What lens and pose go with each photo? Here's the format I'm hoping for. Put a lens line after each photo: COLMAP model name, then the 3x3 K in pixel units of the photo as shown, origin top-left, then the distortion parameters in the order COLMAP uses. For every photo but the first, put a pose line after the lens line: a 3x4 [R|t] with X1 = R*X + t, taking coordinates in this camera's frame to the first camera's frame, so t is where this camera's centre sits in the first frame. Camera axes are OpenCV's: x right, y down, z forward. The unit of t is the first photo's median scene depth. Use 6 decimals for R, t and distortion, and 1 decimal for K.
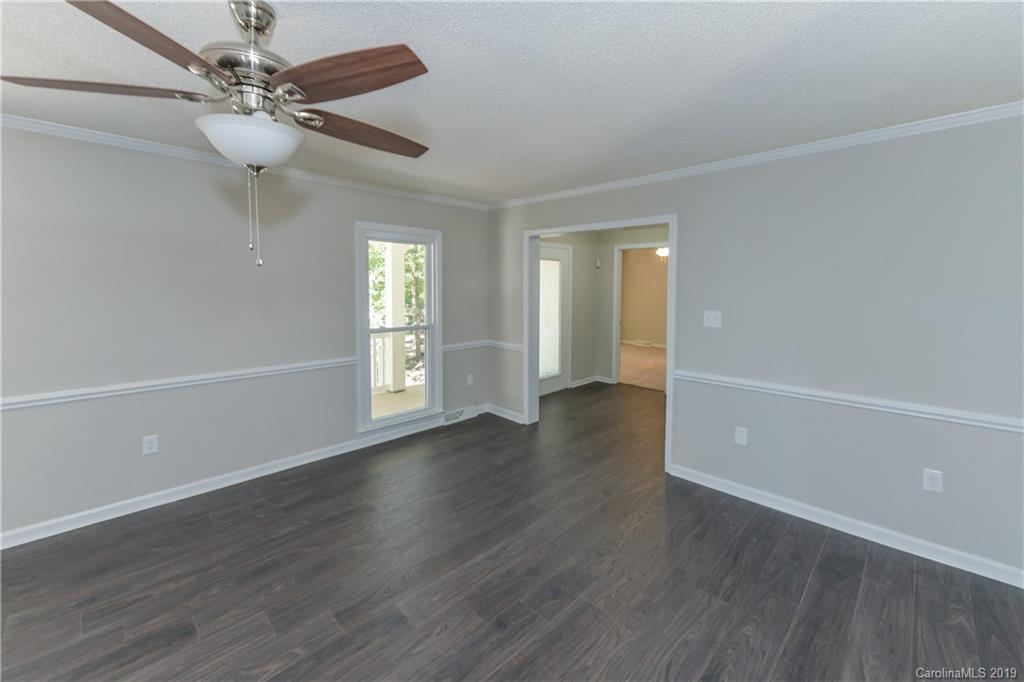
lens RADIAL K [[403.2, 0, 506.1], [0, 403.2, 308.3], [0, 0, 1]] dist [0.003677, -0.002025]
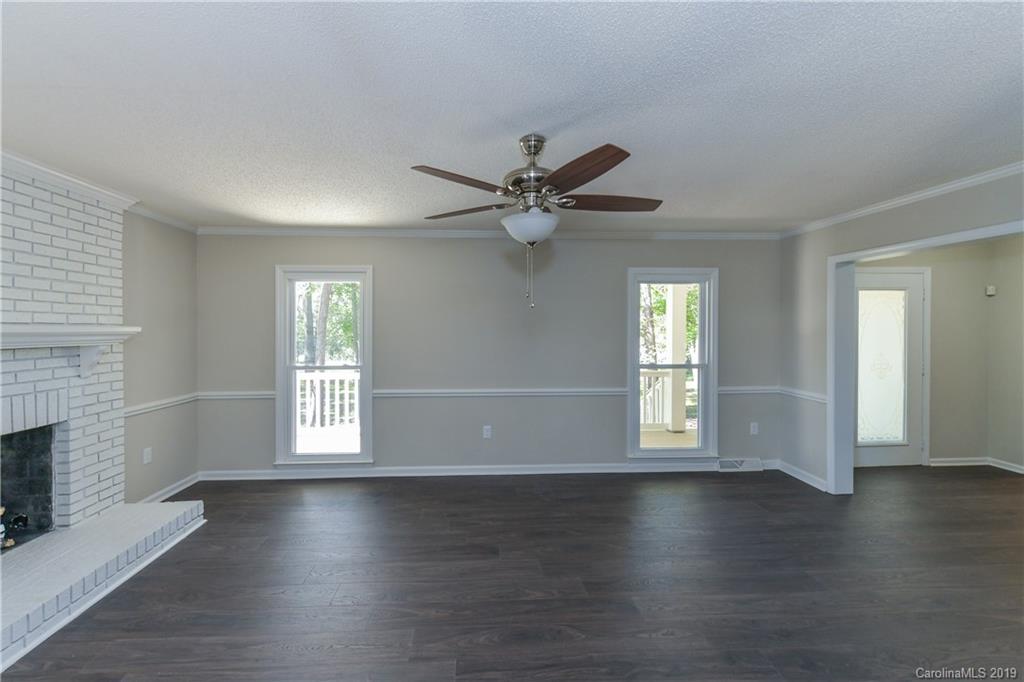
lens RADIAL K [[403.2, 0, 505.4], [0, 403.2, 337.4], [0, 0, 1]] dist [0.003677, -0.002025]
pose [[0.755927, 0.006508, -0.654623, 0.147742], [-0.029723, 0.999261, -0.024389, 0.022338], [0.653981, 0.037893, 0.755562, -0.098265]]
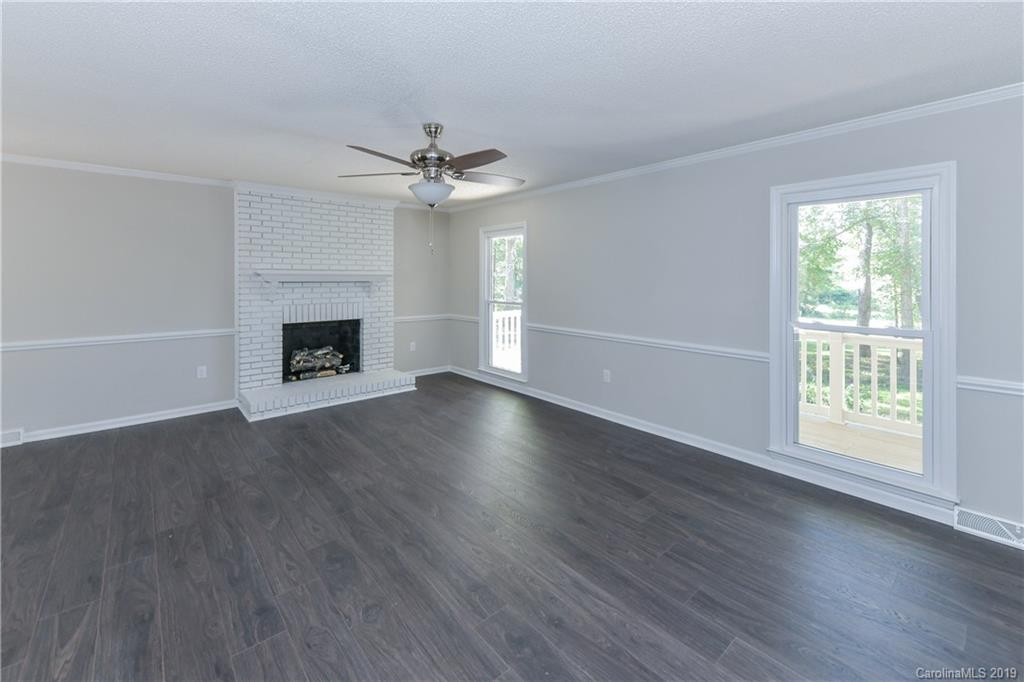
lens RADIAL K [[427.2, 0, 520.7], [0, 427.2, 280.4], [0, 0, 1]] dist [-0.002458, -0.000545]
pose [[-0.044576, 0.002268, -0.999003, 0.722494], [-0.054421, 0.998507, 0.004695, -0.004317], [0.997523, 0.054576, -0.044386, 0.760216]]
